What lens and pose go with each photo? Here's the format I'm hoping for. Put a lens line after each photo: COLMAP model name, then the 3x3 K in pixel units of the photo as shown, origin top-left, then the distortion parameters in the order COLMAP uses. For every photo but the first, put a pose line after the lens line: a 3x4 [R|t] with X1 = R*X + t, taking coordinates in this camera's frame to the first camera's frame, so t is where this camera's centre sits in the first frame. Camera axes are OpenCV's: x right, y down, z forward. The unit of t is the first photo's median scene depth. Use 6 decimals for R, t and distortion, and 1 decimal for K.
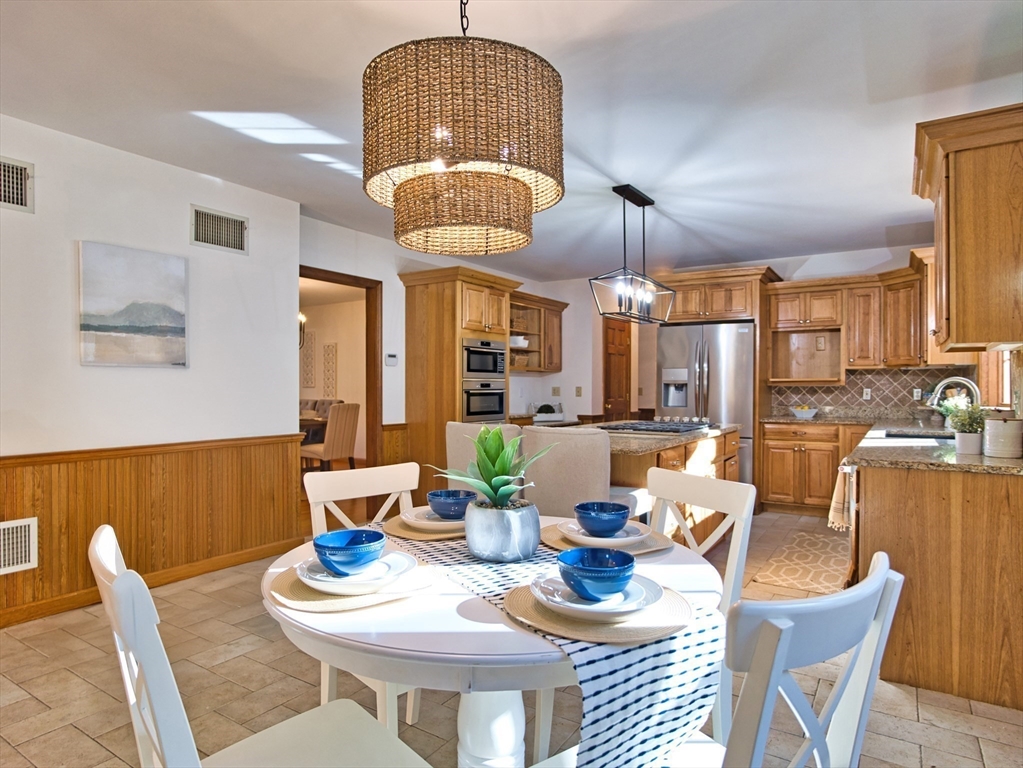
lens RADIAL K [[612.1, 0, 505.3], [0, 612.1, 388.8], [0, 0, 1]] dist [-0.052943, 0.033093]
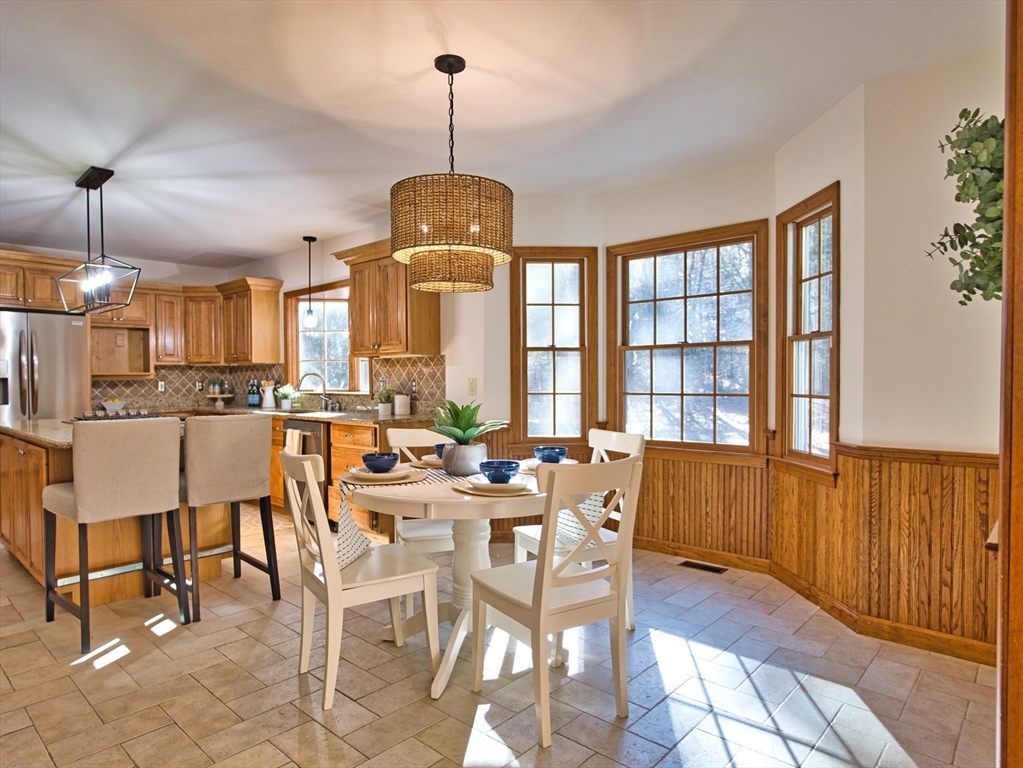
lens RADIAL K [[612.1, 0, 505.3], [0, 612.1, 388.8], [0, 0, 1]] dist [-0.052943, 0.033093]
pose [[0.158748, -0.020116, 0.987114, -0.446123], [0.013424, 0.999744, 0.018215, 0.000997], [-0.987228, 0.010360, 0.158977, 0.165007]]
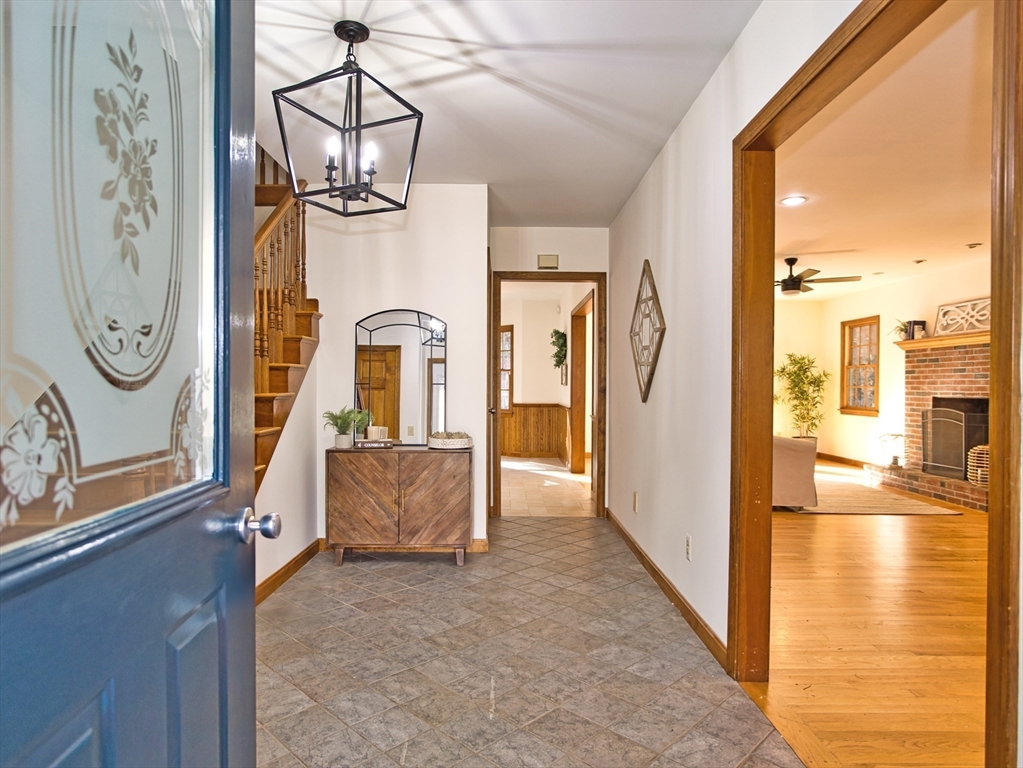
lens RADIAL K [[612.1, 0, 505.3], [0, 612.1, 388.8], [0, 0, 1]] dist [-0.052943, 0.033093]
pose [[-0.546707, -0.009634, 0.837268, -1.307326], [-0.000020, 0.999934, 0.011493, -0.001552], [-0.837324, 0.006267, -0.546671, 0.910685]]
